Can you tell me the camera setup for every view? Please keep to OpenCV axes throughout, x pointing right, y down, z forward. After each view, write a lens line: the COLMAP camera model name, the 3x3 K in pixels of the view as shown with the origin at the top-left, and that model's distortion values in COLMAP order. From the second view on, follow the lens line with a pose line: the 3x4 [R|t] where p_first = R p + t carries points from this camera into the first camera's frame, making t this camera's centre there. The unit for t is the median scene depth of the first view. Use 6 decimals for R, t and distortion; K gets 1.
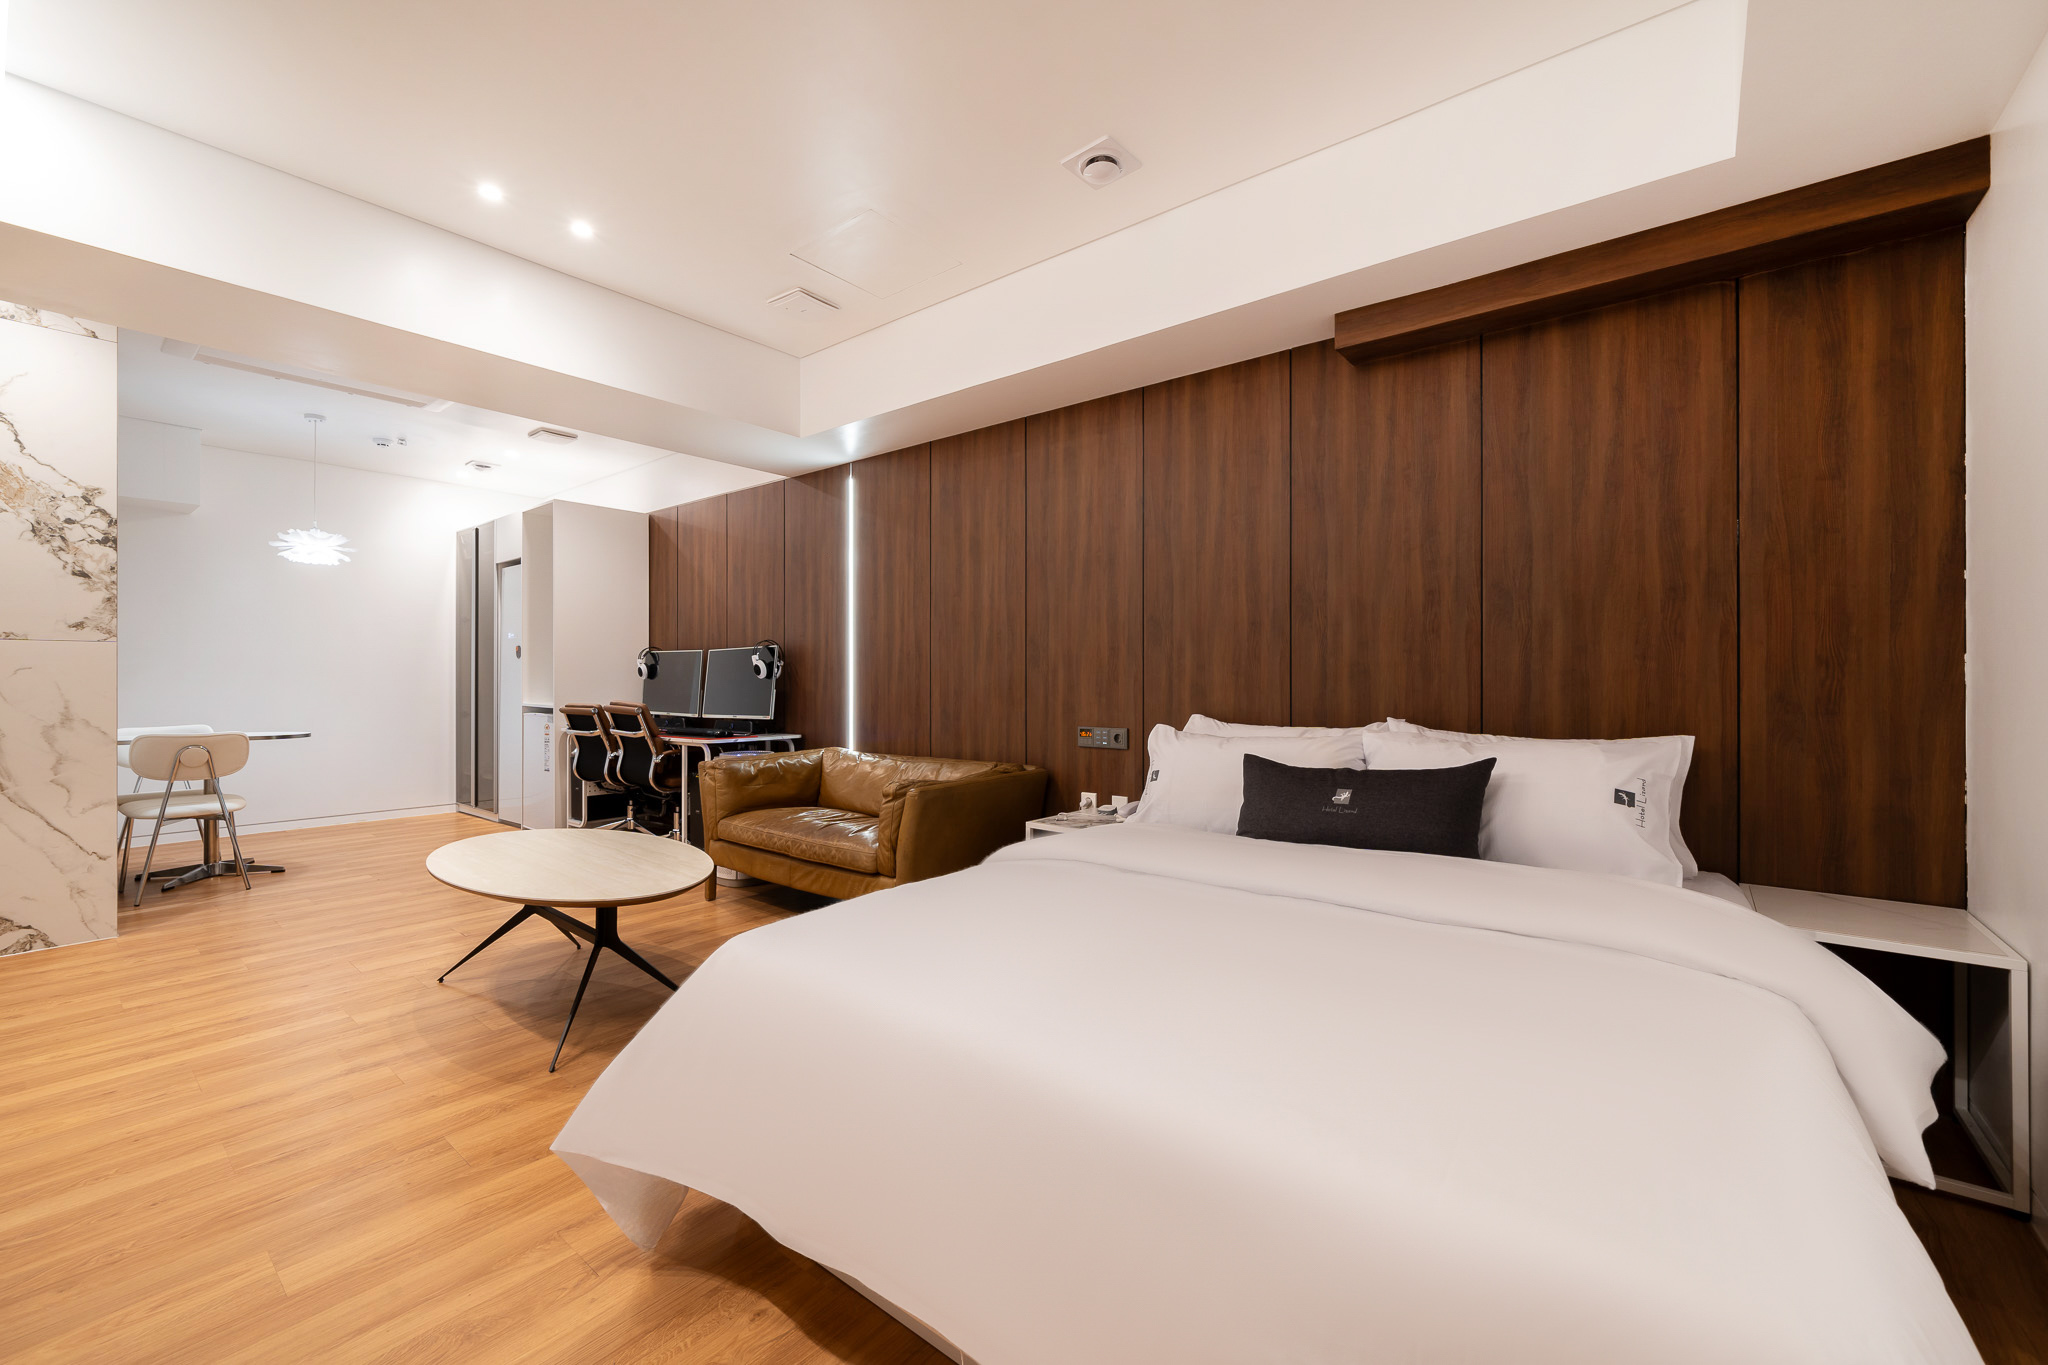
lens RADIAL K [[833.5, 0, 1025.6], [0, 833.5, 675.6], [0, 0, 1]] dist [0.000604, 0.000204]
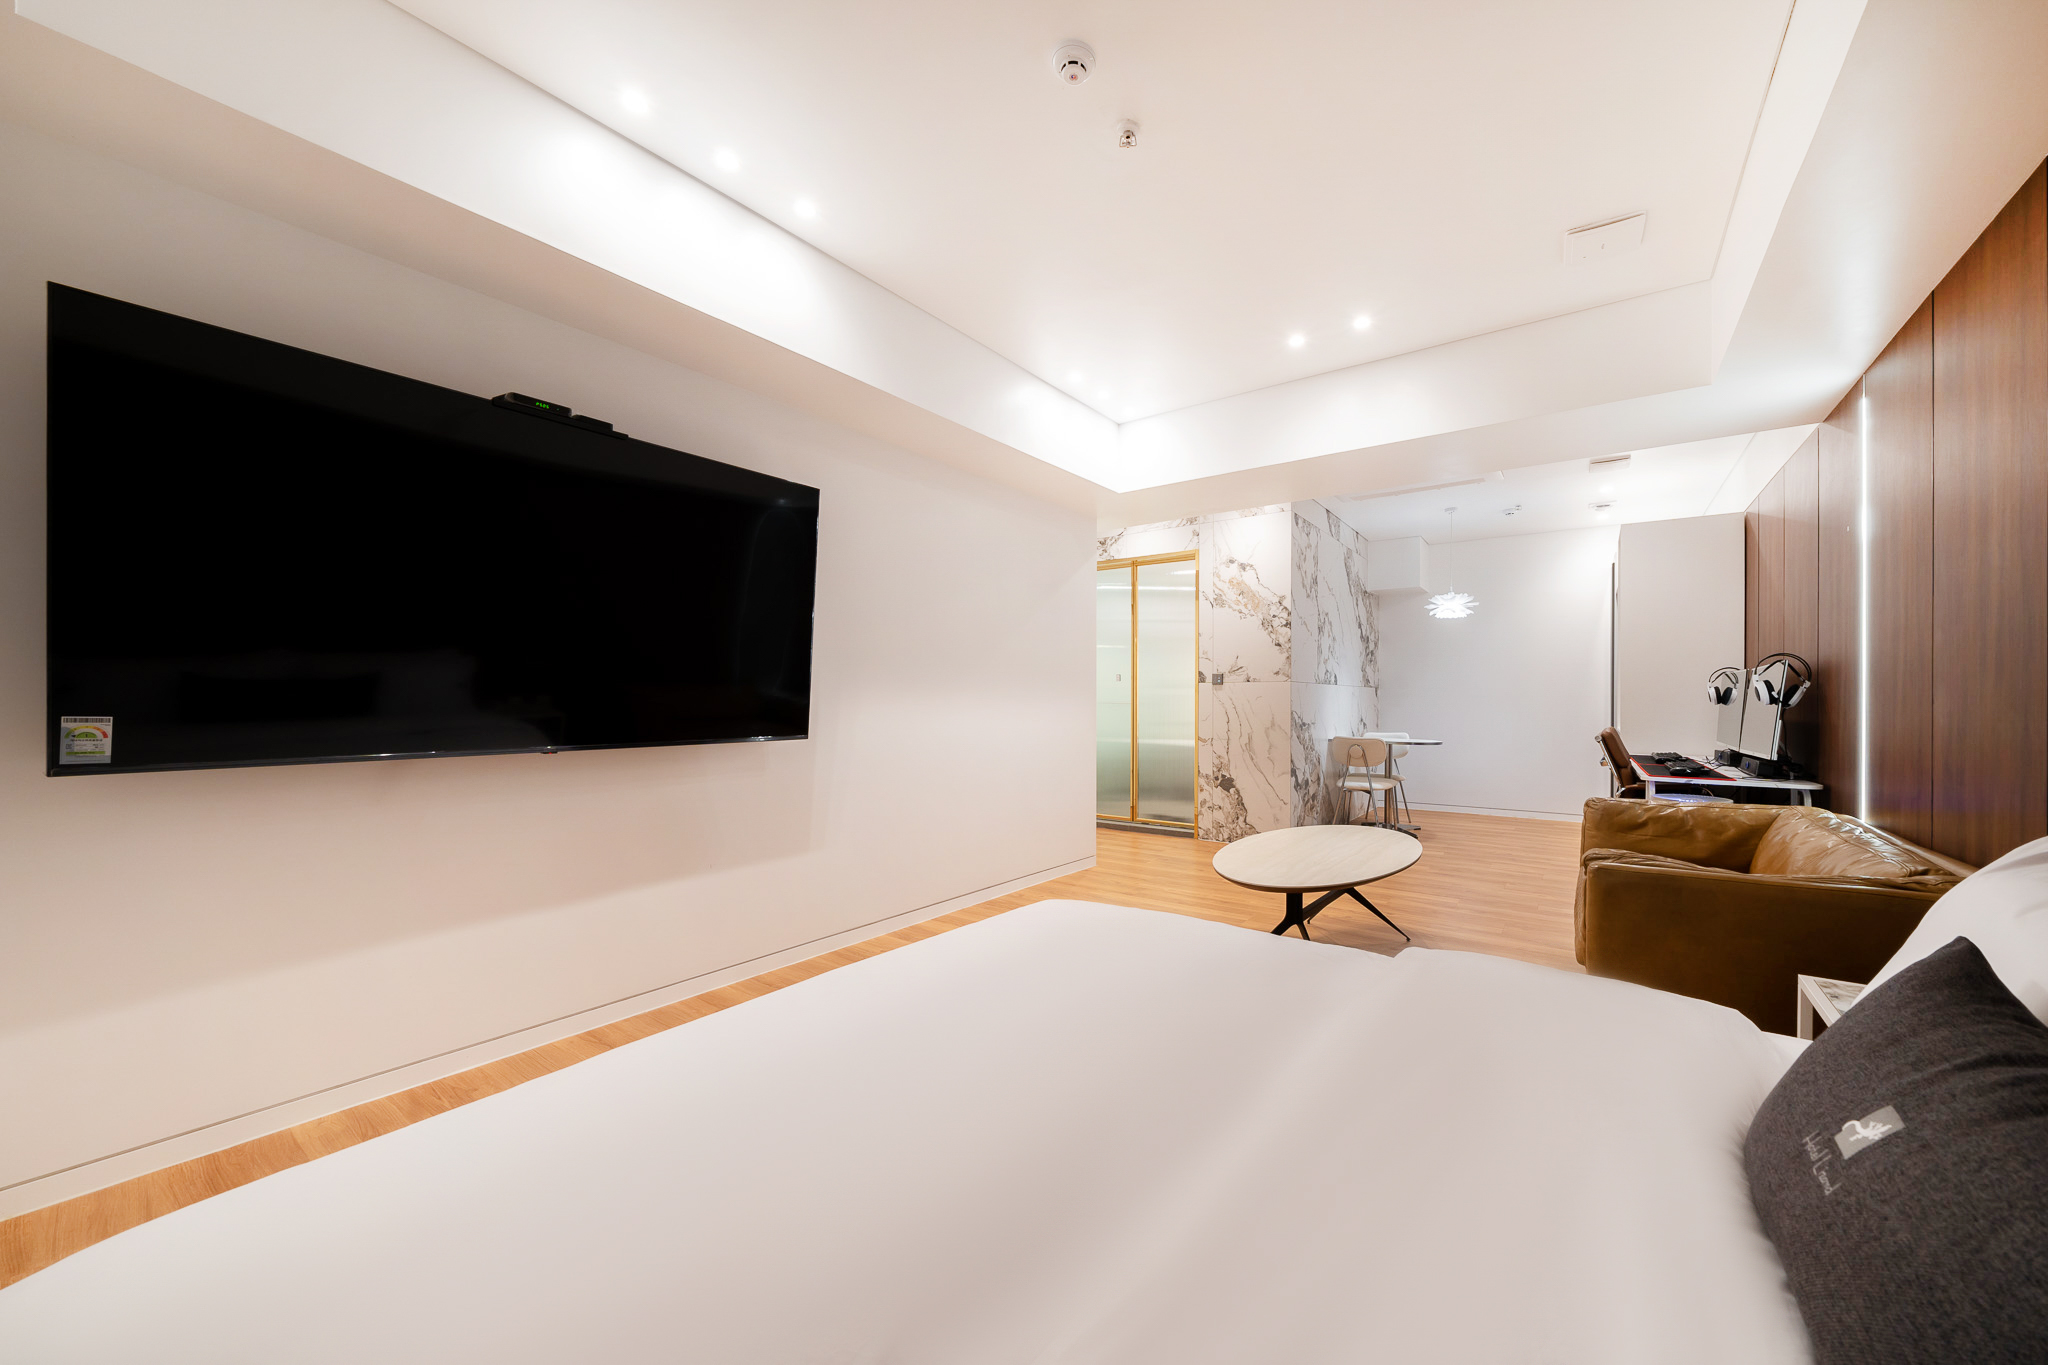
lens RADIAL K [[715.9, 0, 1080.4], [0, 715.9, 705.2], [0, 0, 1]] dist [-0.000158, 0.000020]
pose [[0.085917, 0.008062, -0.996270, 0.370456], [0.001776, 0.999964, 0.008245, -0.003631], [0.996301, -0.002477, 0.085900, 0.429870]]
